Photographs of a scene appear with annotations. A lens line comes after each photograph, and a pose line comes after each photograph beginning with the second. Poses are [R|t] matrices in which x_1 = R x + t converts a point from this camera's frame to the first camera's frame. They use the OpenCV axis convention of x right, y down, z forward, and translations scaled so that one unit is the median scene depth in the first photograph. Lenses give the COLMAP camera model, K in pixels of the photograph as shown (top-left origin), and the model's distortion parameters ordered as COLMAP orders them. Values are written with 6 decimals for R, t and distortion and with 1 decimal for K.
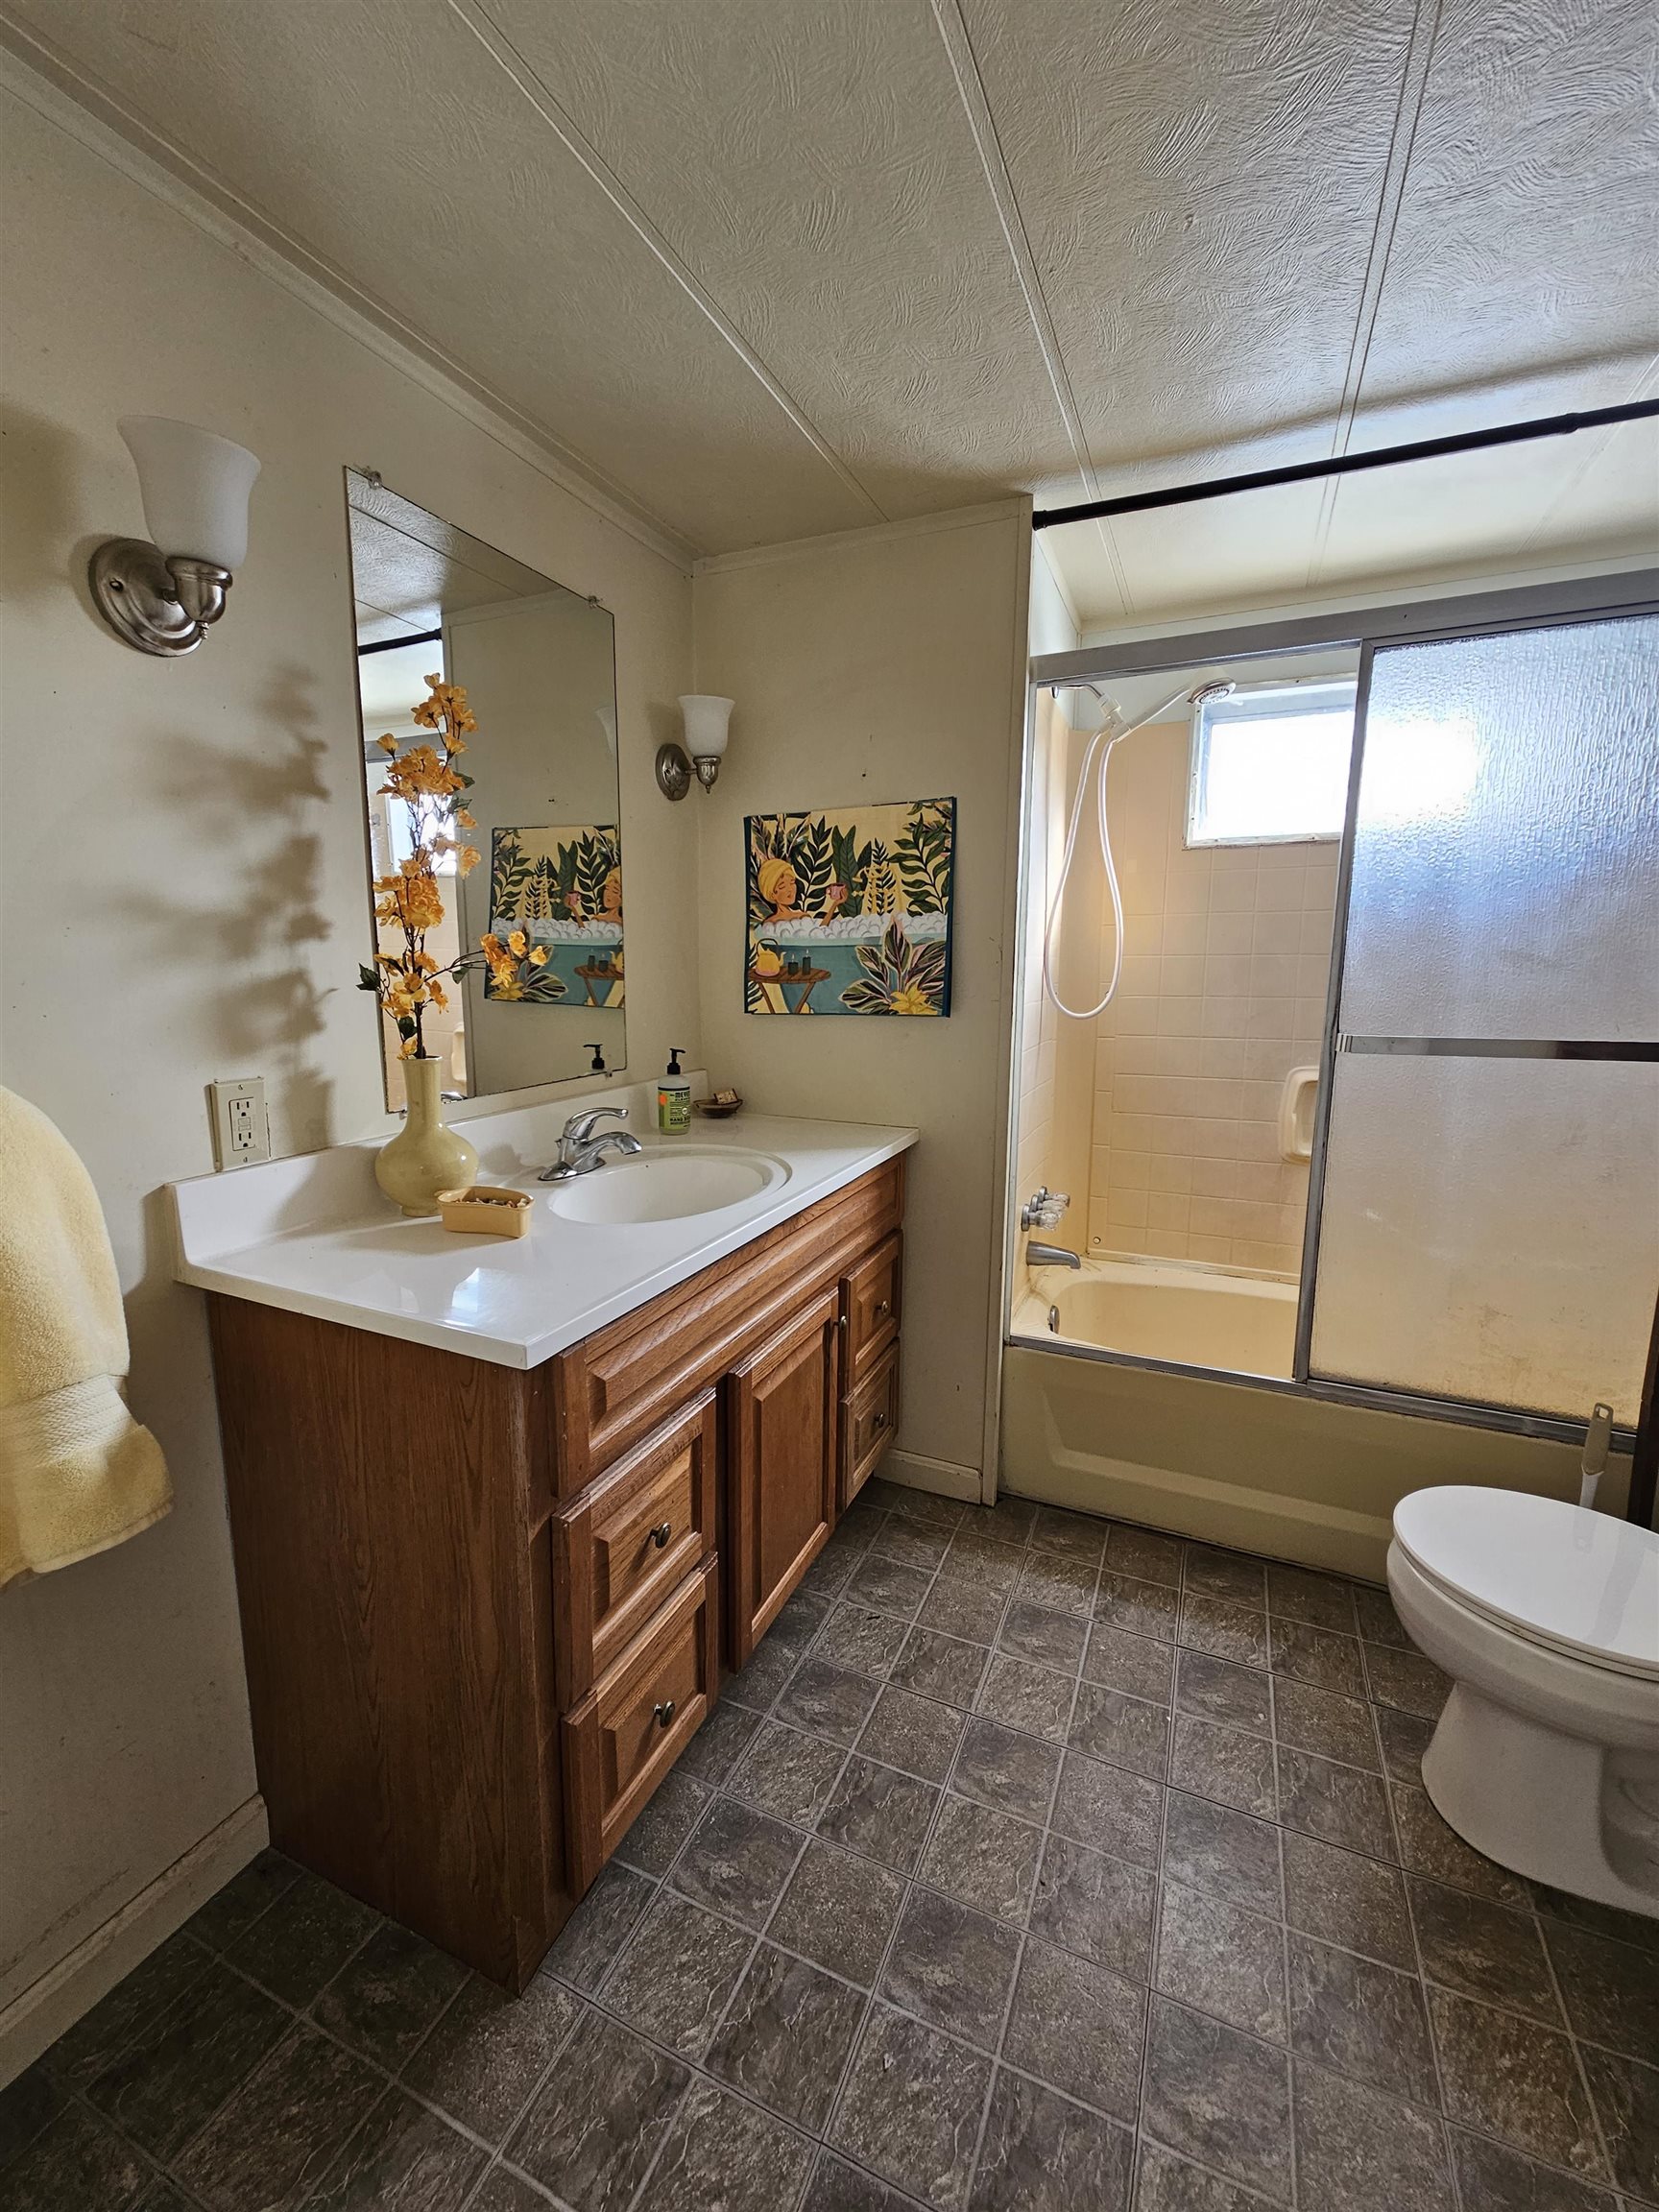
lens RADIAL K [[901.4, 0, 817.4], [0, 901.4, 1100.4], [0, 0, 1]] dist [0.001632, -0.000687]
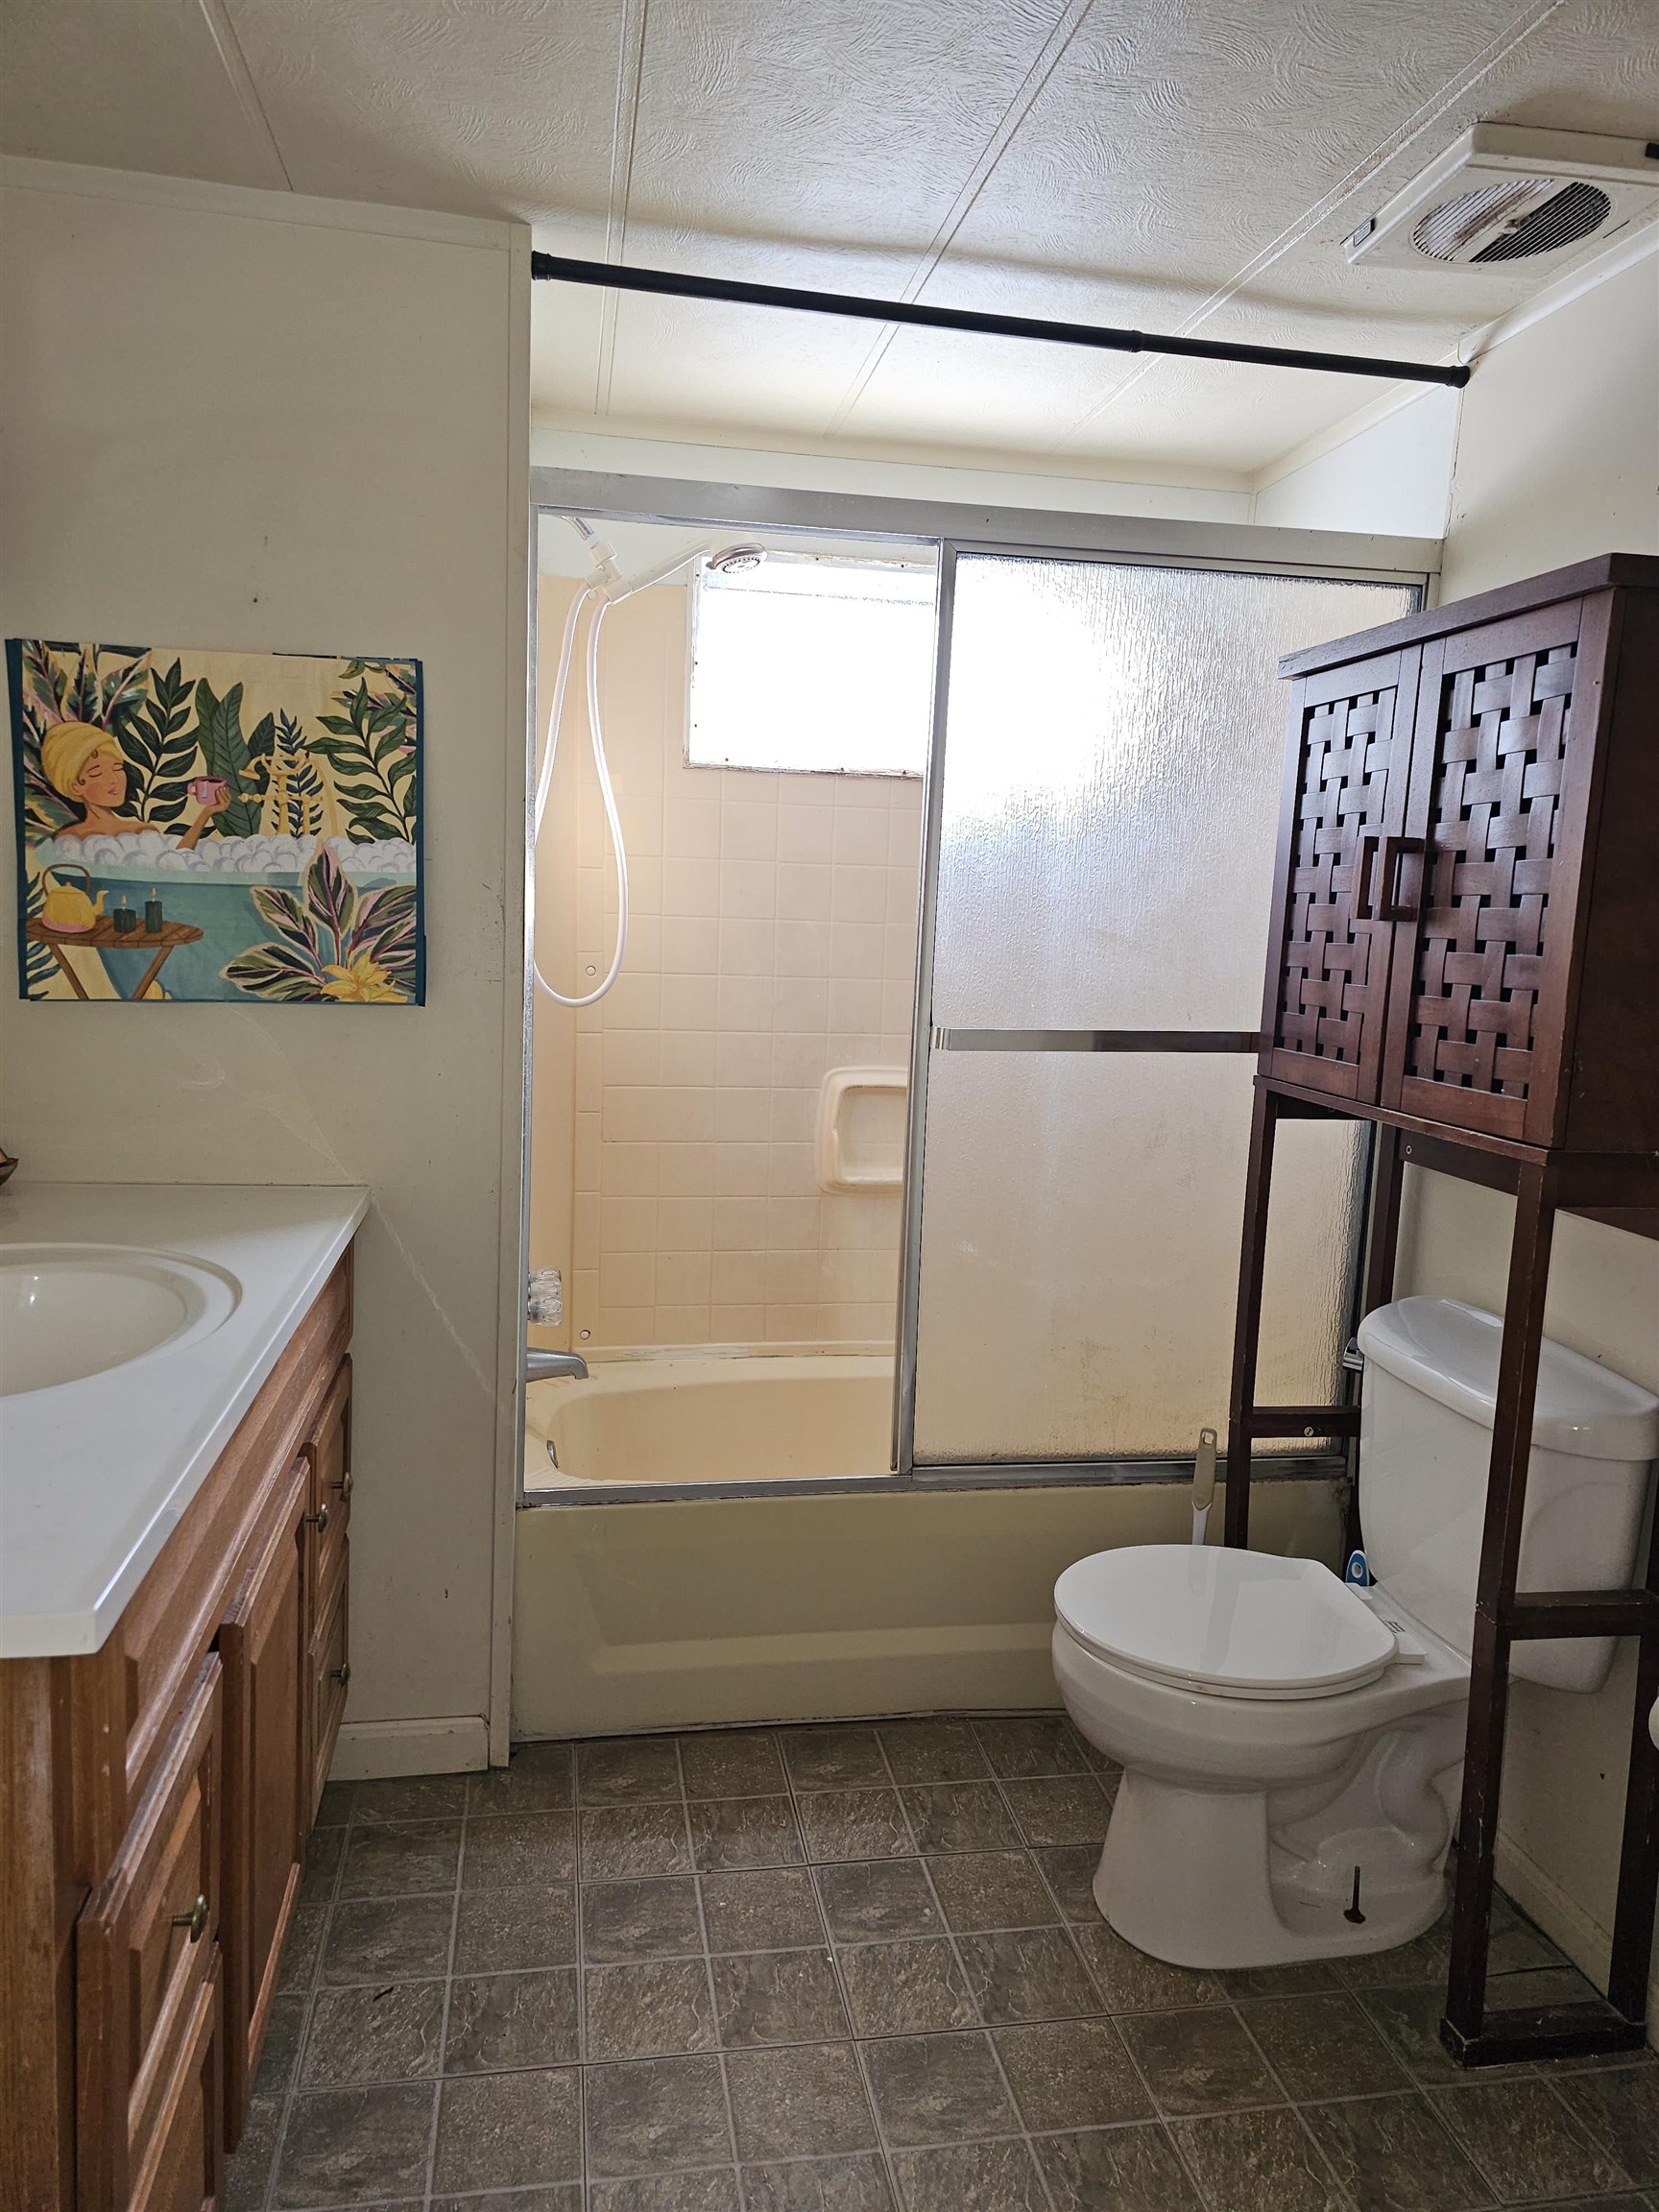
lens RADIAL K [[1471.8, 0, 829.5], [0, 1471.8, 1106.0], [0, 0, 1]] dist [0.053597, -0.044270]
pose [[0.820331, -0.044069, 0.570188, -0.236588], [0.053275, 0.998580, 0.000531, -0.008194], [-0.569402, 0.029941, 0.821514, -0.015742]]
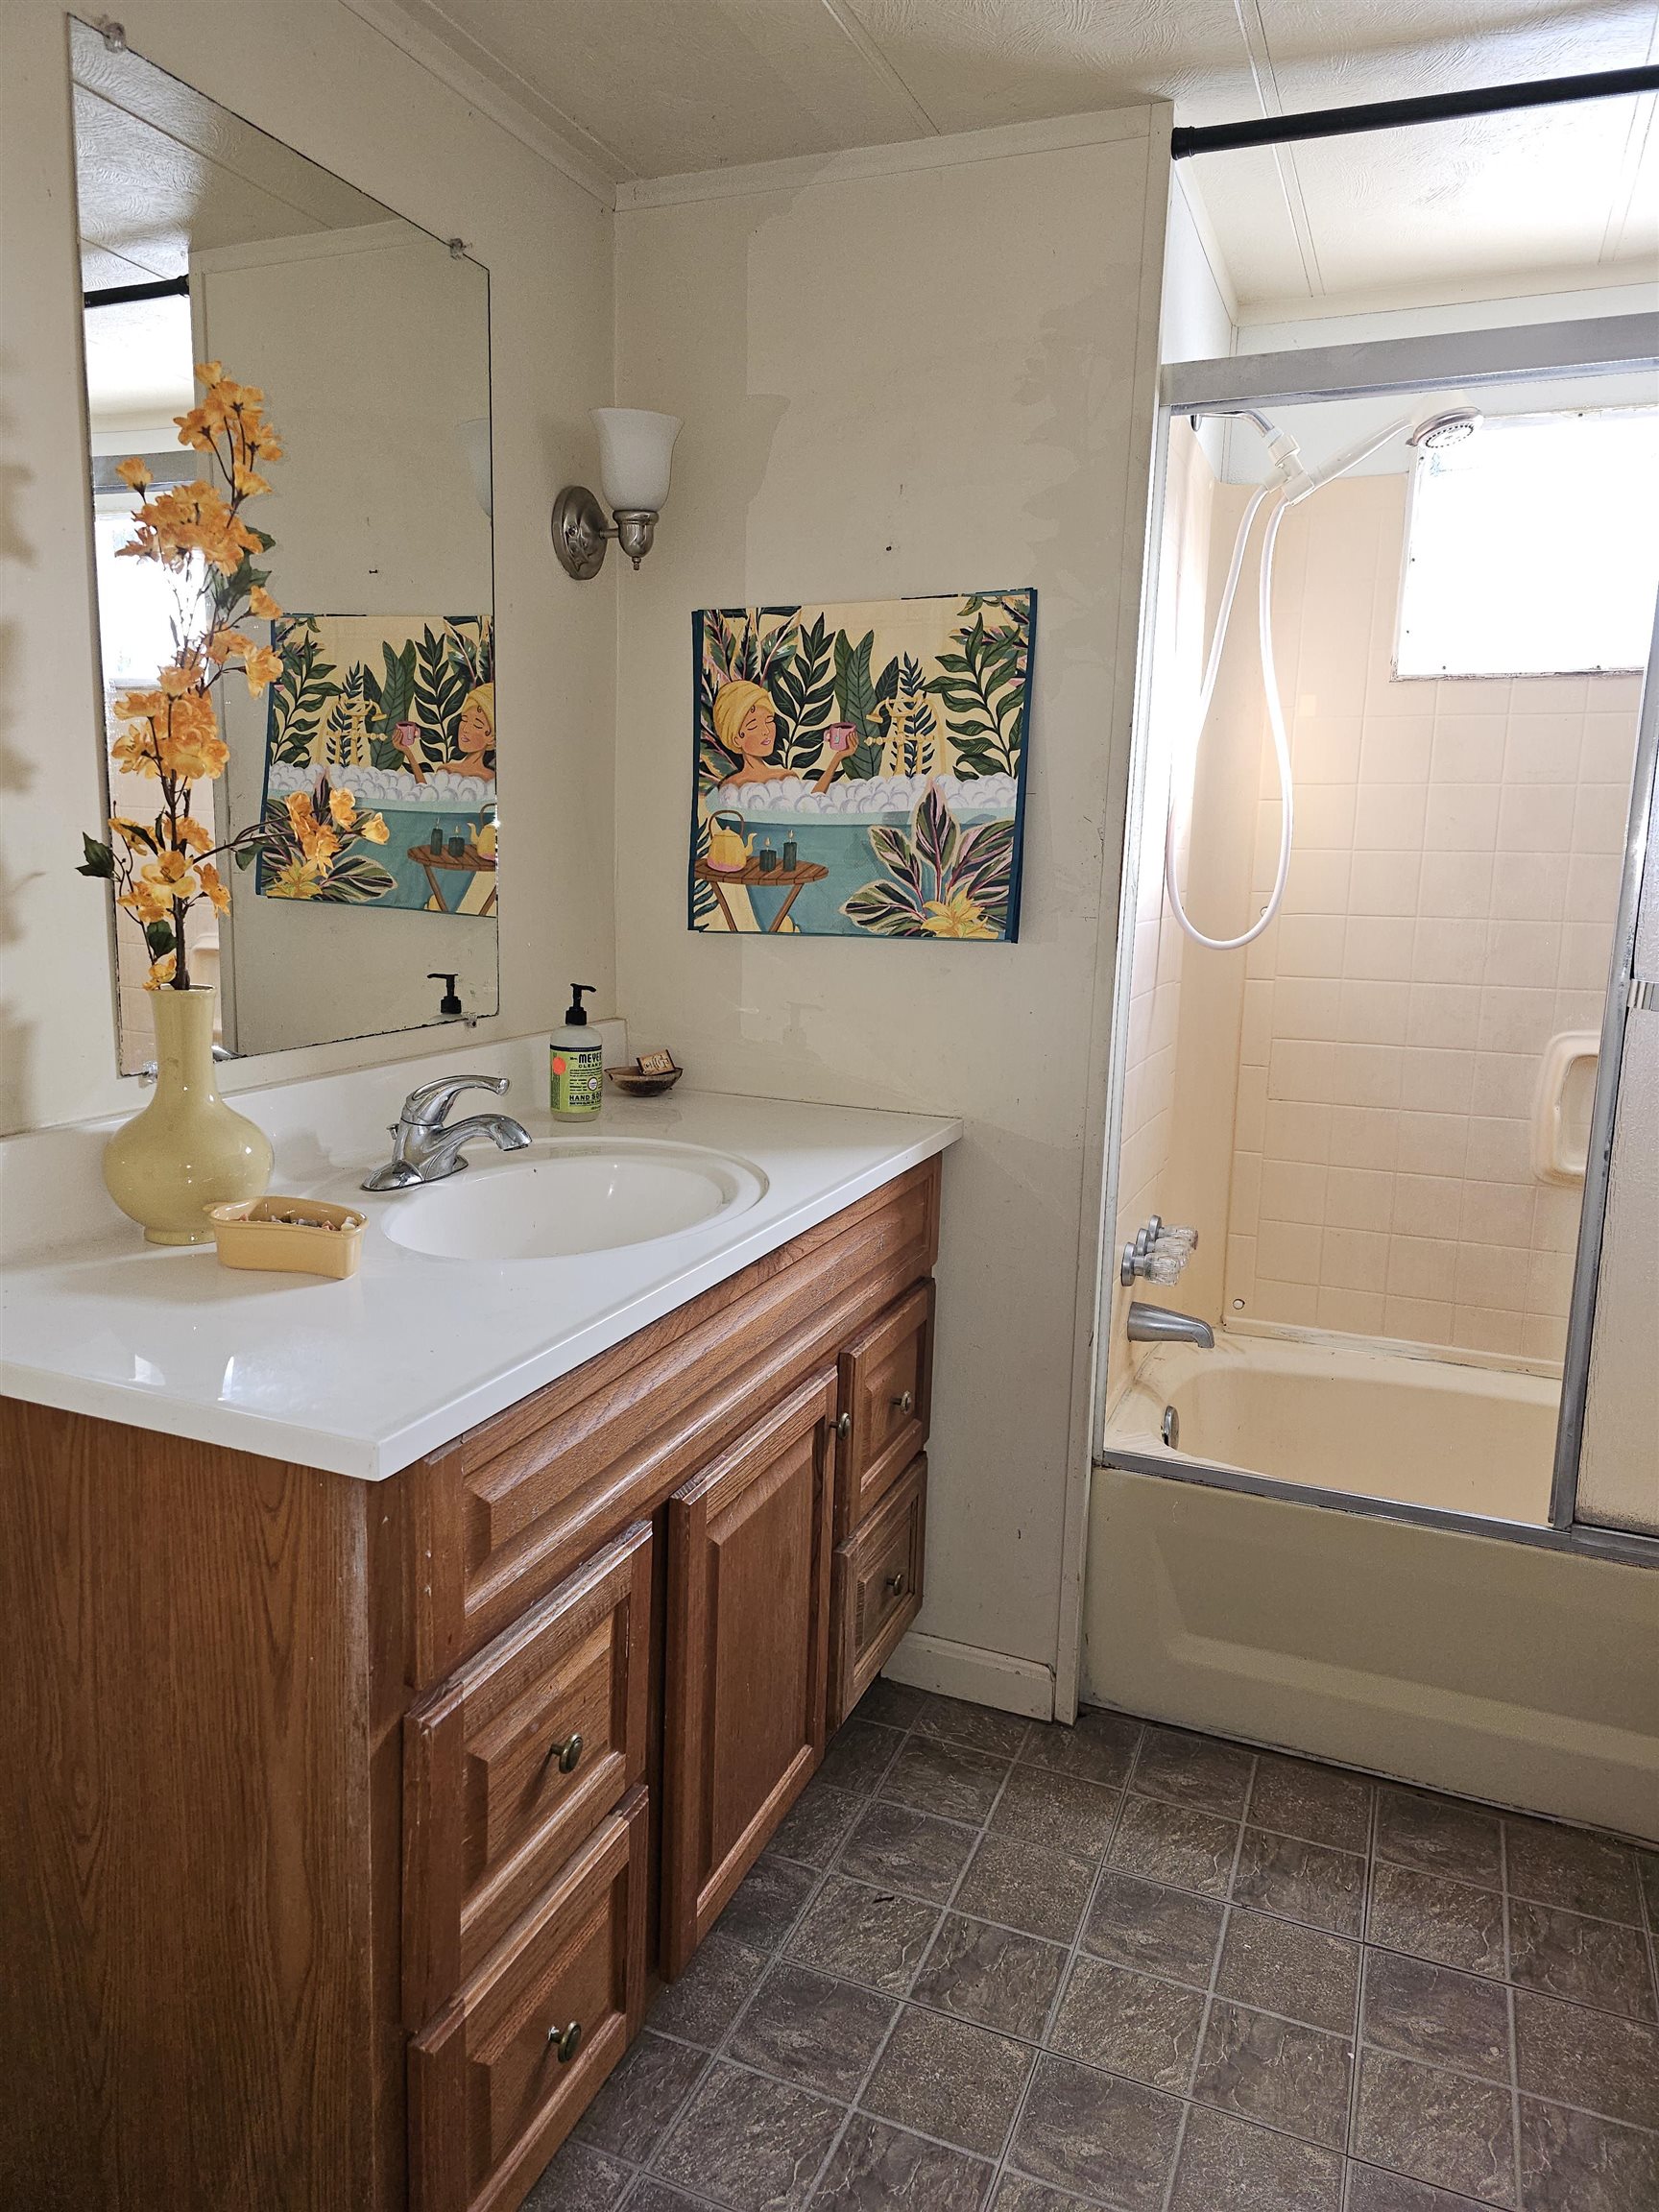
lens RADIAL K [[1478.1, 0, 827.8], [0, 1478.1, 1092.8], [0, 0, 1]] dist [0.062035, -0.051875]
pose [[0.999117, 0.017092, 0.038373, -0.025785], [-0.017483, 0.999798, 0.009883, 0.004844], [-0.038197, -0.010545, 0.999215, -0.030127]]
